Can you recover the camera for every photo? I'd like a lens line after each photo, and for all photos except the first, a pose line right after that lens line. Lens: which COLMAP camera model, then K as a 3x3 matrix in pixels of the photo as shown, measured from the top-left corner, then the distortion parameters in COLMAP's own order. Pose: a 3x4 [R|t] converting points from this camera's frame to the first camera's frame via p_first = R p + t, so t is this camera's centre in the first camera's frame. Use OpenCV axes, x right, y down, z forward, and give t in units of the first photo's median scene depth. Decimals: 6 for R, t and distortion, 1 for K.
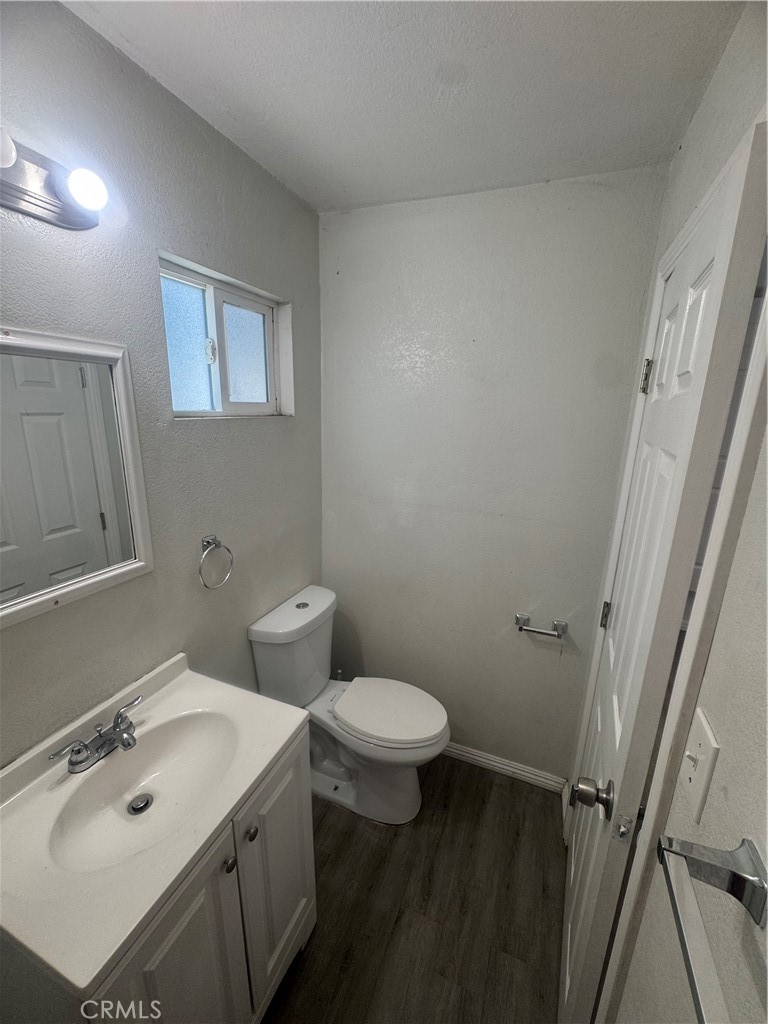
lens RADIAL K [[410.6, 0, 384.0], [0, 410.6, 512.0], [0, 0, 1]] dist [-0.002904, -0.000162]
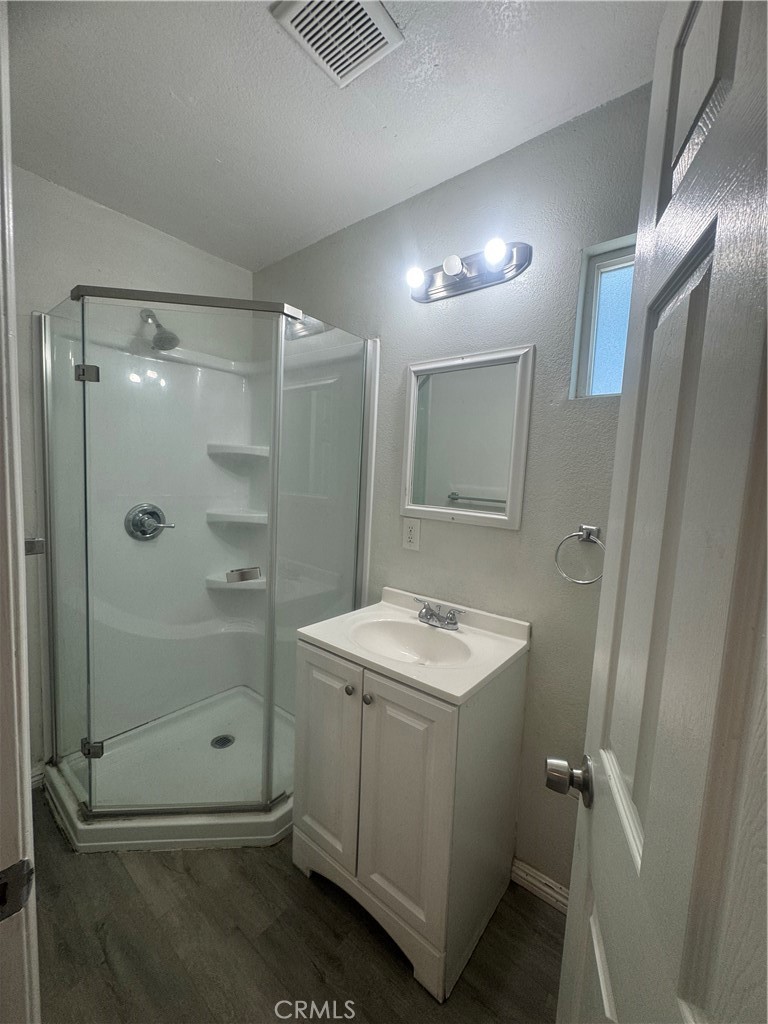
lens RADIAL K [[410.6, 0, 384.0], [0, 410.6, 512.0], [0, 0, 1]] dist [-0.002904, -0.000162]
pose [[-0.280797, 0.044651, -0.958728, 0.777157], [-0.292026, 0.947580, 0.129662, 0.063085], [0.914261, 0.316382, -0.253039, 1.090395]]
